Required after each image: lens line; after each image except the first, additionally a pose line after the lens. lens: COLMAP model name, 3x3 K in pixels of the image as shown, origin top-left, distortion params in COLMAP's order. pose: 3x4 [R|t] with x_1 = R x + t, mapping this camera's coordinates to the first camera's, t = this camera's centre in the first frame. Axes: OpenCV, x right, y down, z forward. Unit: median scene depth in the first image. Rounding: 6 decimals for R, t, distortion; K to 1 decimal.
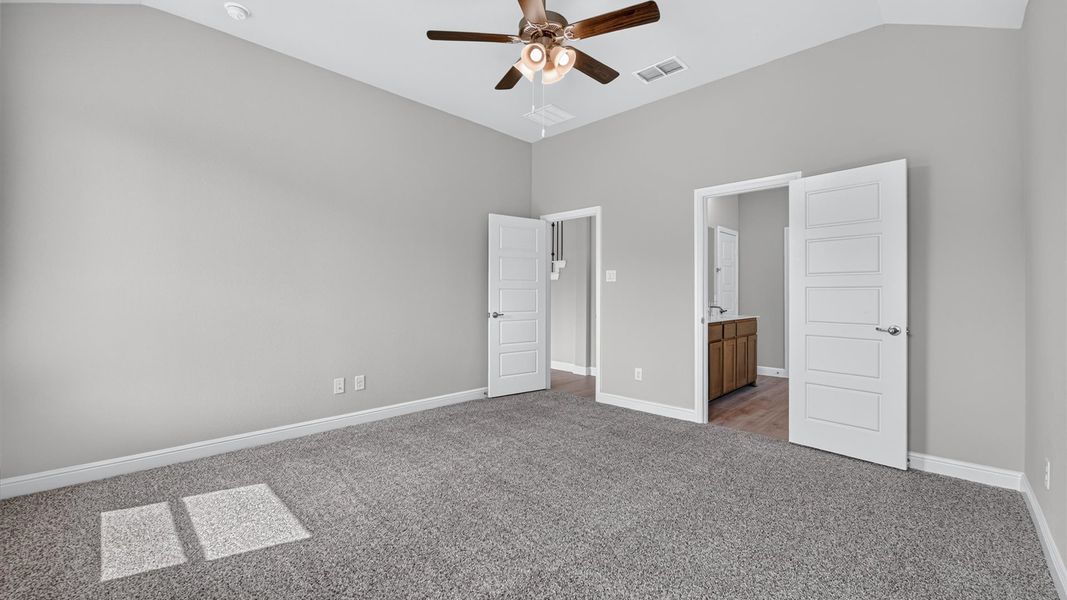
lens RADIAL K [[425.7, 0, 537.1], [0, 425.7, 299.4], [0, 0, 1]] dist [-0.003041, -0.000305]
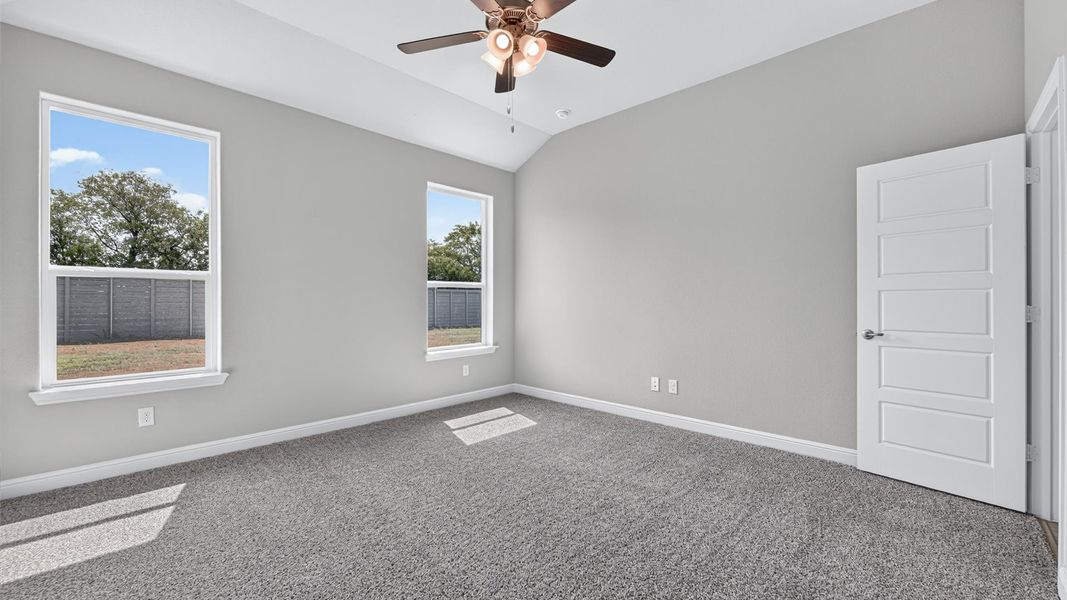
lens RADIAL K [[425.7, 0, 537.1], [0, 425.7, 299.4], [0, 0, 1]] dist [-0.003041, -0.000305]
pose [[0.008799, -0.004022, -0.999953, 0.626955], [-0.006498, 0.999971, -0.004079, -0.009161], [0.999940, 0.006534, 0.008773, 0.675244]]
